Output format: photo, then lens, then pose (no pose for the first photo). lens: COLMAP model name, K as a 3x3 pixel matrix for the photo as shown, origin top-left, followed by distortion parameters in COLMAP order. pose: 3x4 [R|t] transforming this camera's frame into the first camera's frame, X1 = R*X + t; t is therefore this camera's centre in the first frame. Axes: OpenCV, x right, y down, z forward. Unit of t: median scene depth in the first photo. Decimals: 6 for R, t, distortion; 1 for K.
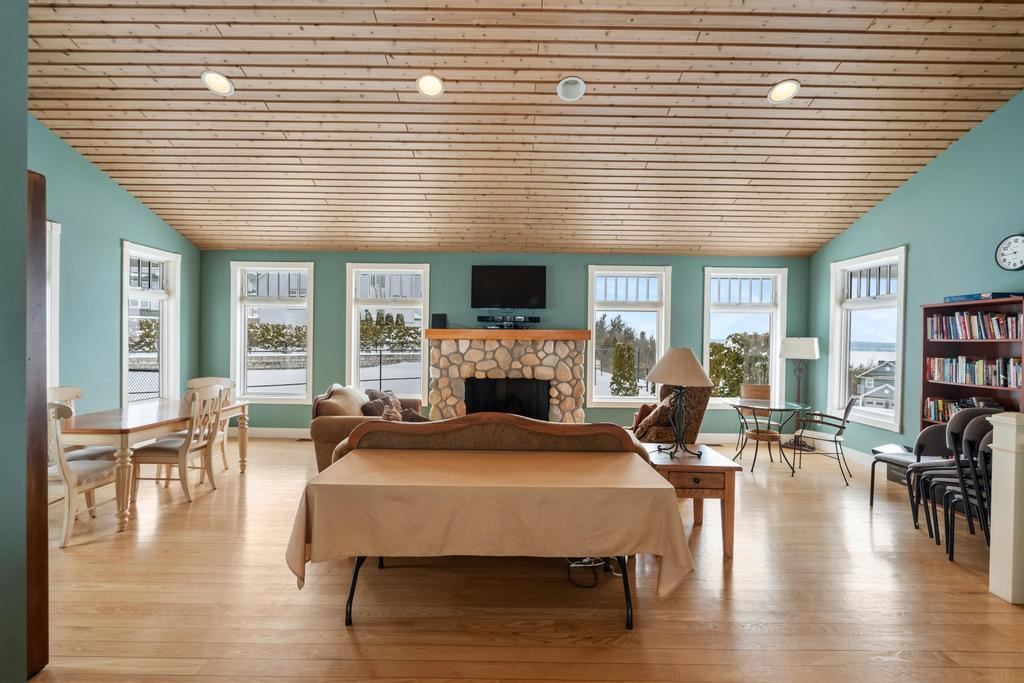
lens RADIAL K [[474.7, 0, 507.1], [0, 474.7, 343.0], [0, 0, 1]] dist [0.001827, -0.000311]
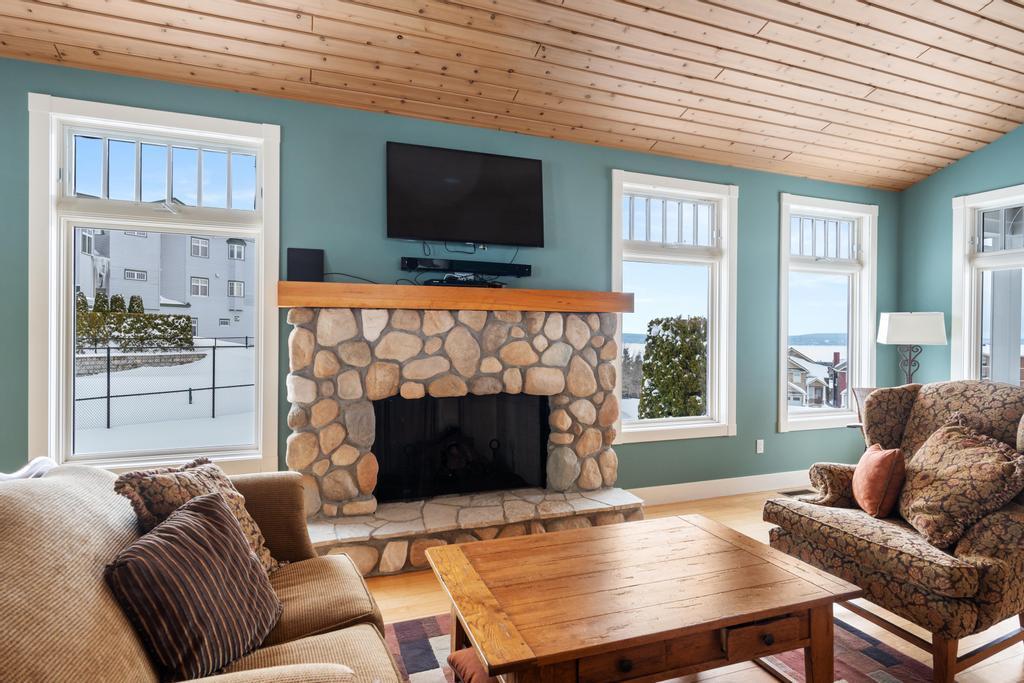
lens RADIAL K [[546.6, 0, 510.4], [0, 546.6, 336.8], [0, 0, 1]] dist [-0.013044, 0.000293]
pose [[0.925287, -0.006442, 0.379213, -0.163355], [0.007809, 0.999967, -0.002067, 0.019678], [-0.379187, 0.004873, 0.925307, 0.502927]]
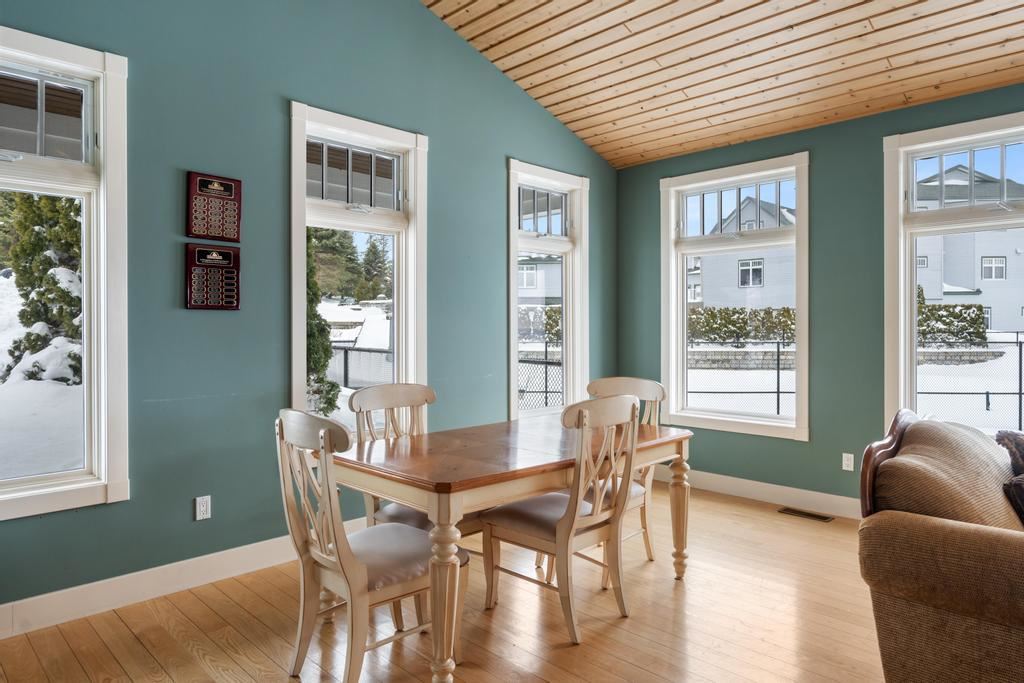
lens RADIAL K [[637.5, 0, 508.6], [0, 637.5, 334.4], [0, 0, 1]] dist [-0.003821, 0.000722]
pose [[0.713527, -0.007373, -0.700589, -0.174767], [0.005429, 0.999973, -0.004995, 0.021679], [0.700606, -0.000240, 0.713548, 0.323703]]
